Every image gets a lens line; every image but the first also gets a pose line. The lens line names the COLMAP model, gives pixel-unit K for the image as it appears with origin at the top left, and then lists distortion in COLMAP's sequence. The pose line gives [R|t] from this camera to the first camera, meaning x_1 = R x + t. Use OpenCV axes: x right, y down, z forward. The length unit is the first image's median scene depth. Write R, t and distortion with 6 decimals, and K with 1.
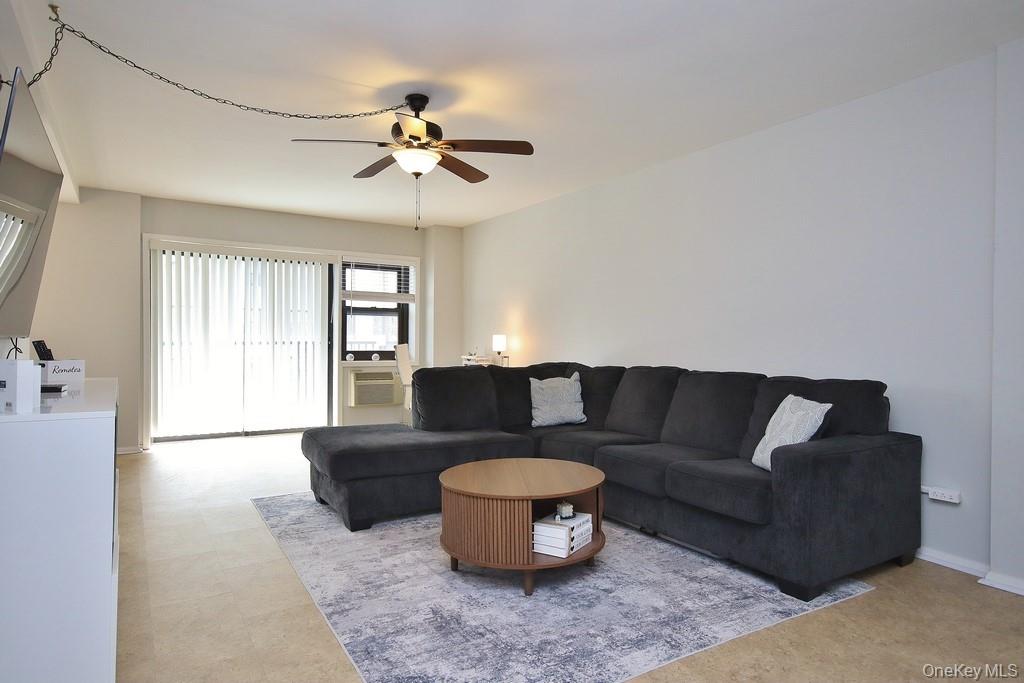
lens RADIAL K [[606.4, 0, 511.5], [0, 606.4, 341.8], [0, 0, 1]] dist [0.006460, 0.017852]
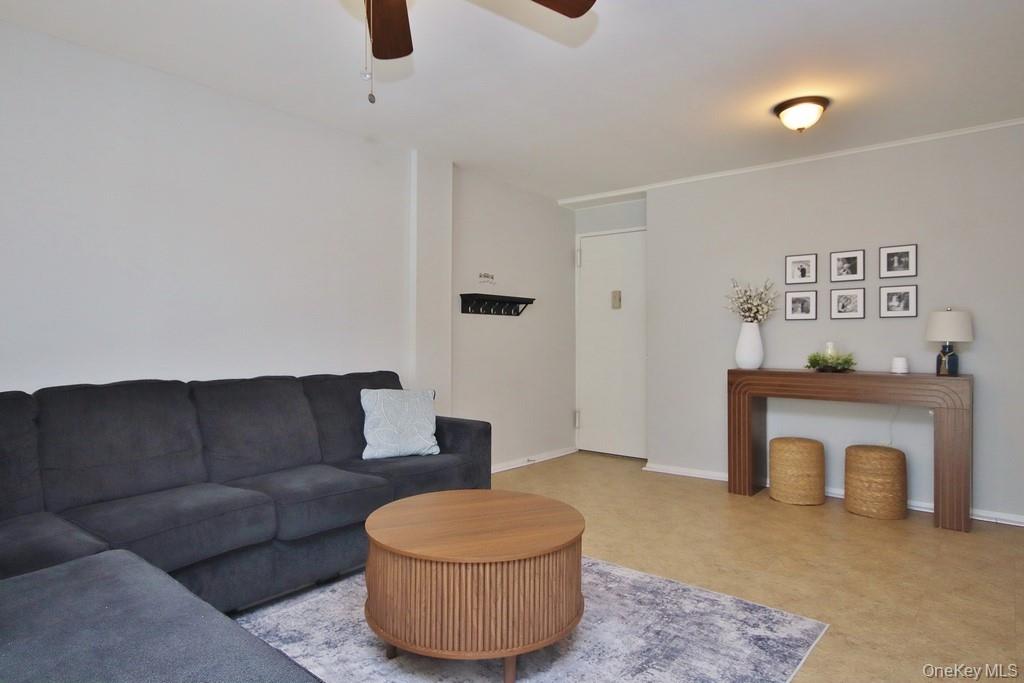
lens RADIAL K [[606.4, 0, 511.2], [0, 606.4, 344.3], [0, 0, 1]] dist [0.006460, 0.017852]
pose [[-0.320374, -0.014251, 0.947184, -0.460684], [0.000954, 0.999881, 0.015366, -0.006883], [-0.947291, 0.005827, -0.320322, 0.775028]]
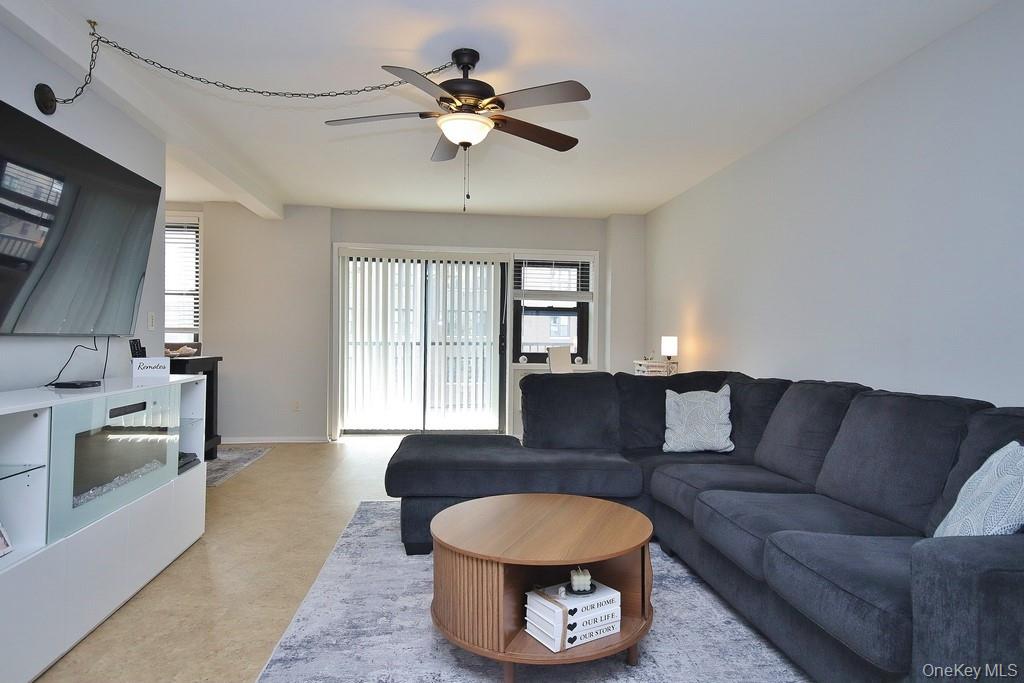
lens RADIAL K [[606.4, 0, 513.5], [0, 606.4, 342.1], [0, 0, 1]] dist [0.006460, 0.017852]
pose [[0.905117, 0.007620, -0.425094, 0.196535], [-0.008881, 0.999960, -0.000985, -0.001167], [0.425069, 0.004667, 0.905149, 0.196230]]
